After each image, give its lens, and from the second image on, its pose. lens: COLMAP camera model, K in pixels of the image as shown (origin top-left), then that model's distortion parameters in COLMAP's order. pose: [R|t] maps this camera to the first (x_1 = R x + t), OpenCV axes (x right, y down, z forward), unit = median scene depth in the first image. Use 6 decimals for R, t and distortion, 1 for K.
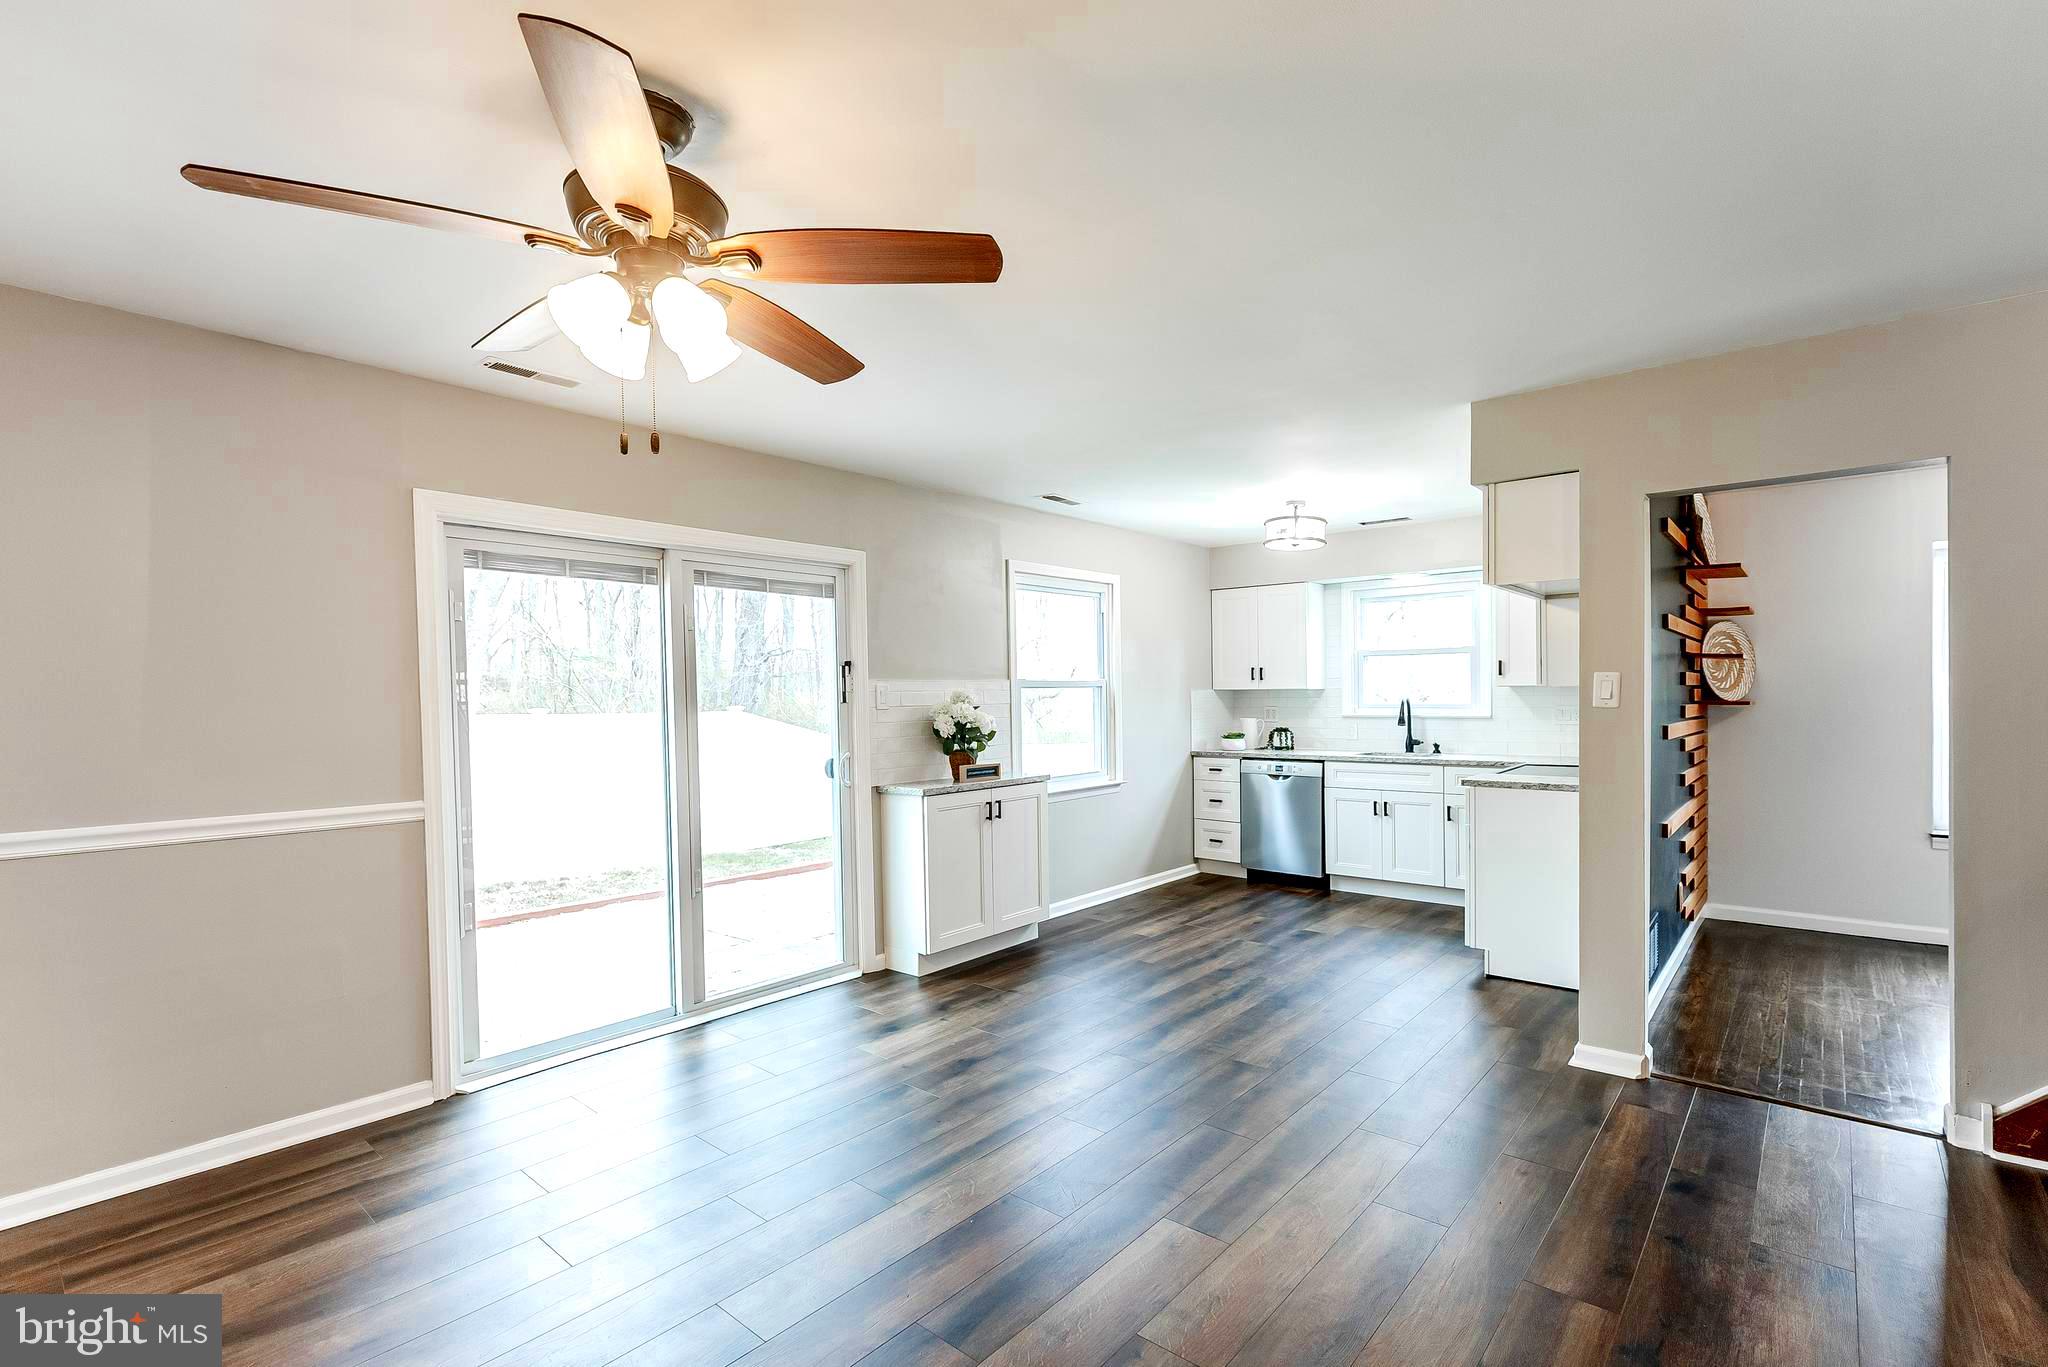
lens RADIAL K [[925.8, 0, 1034.8], [0, 925.8, 713.1], [0, 0, 1]] dist [-0.000337, -0.000375]
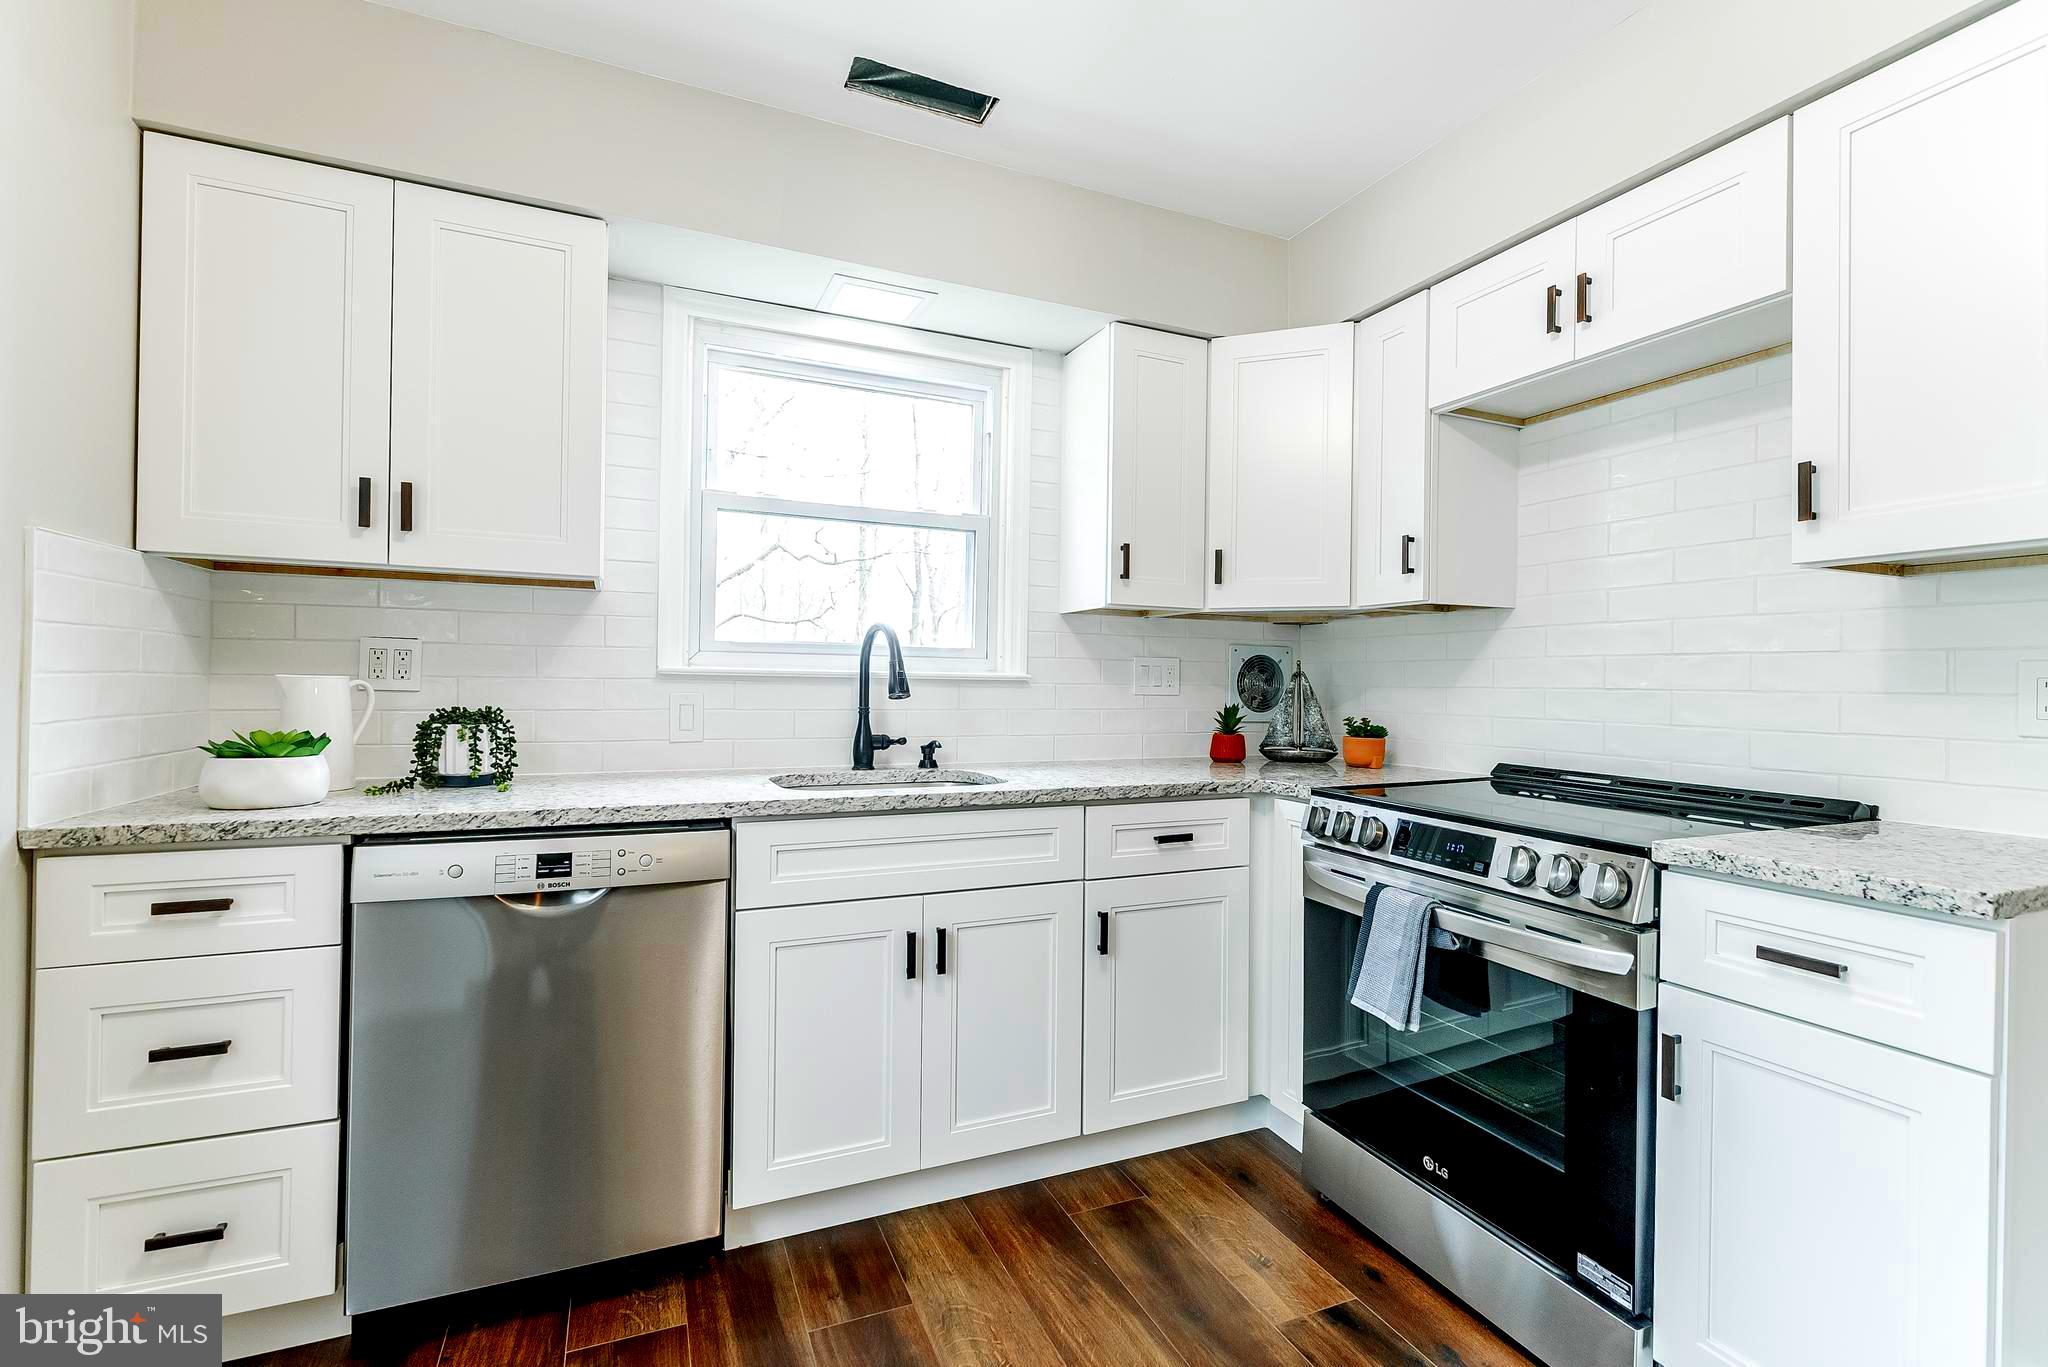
lens RADIAL K [[928.7, 0, 1029.4], [0, 928.7, 678.7], [0, 0, 1]] dist [0.000227, -0.000173]
pose [[0.431859, 0.021881, 0.901676, 0.097777], [-0.000047, 0.999706, -0.024237, 0.015812], [-0.901941, 0.010425, 0.431733, 0.855098]]
